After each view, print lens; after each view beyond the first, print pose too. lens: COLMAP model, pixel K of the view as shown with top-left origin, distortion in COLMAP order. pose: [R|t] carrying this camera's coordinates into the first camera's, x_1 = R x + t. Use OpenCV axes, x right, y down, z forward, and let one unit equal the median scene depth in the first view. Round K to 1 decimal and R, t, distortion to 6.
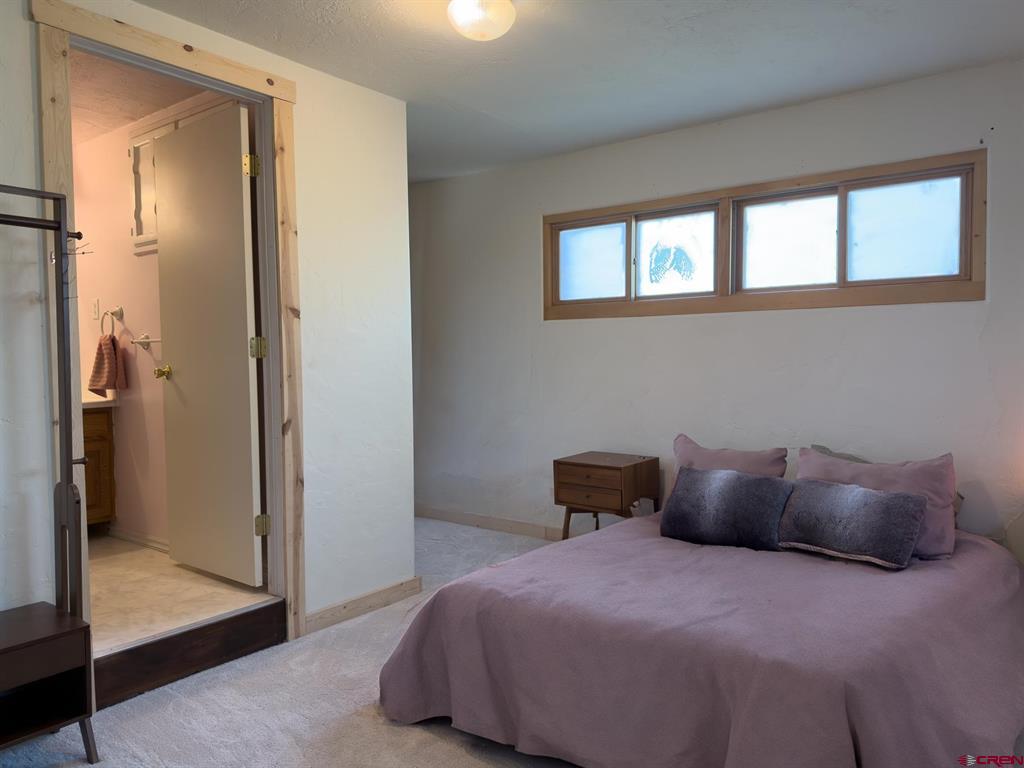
lens RADIAL K [[718.5, 0, 512.0], [0, 718.5, 384.0], [0, 0, 1]] dist [0.000539, -0.000726]
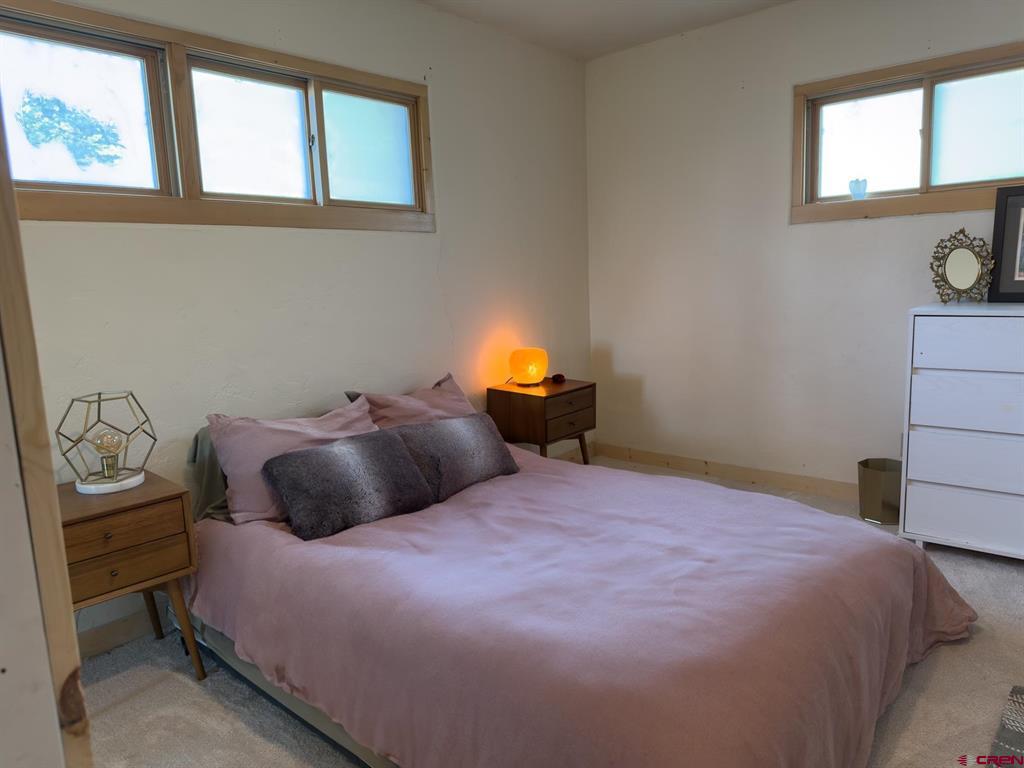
lens RADIAL K [[718.5, 0, 512.0], [0, 718.5, 384.0], [0, 0, 1]] dist [0.000539, -0.000726]
pose [[0.086092, -0.125337, 0.988372, -0.360532], [0.088251, 0.989115, 0.117744, -0.008655], [-0.992371, 0.077088, 0.096216, 0.692274]]
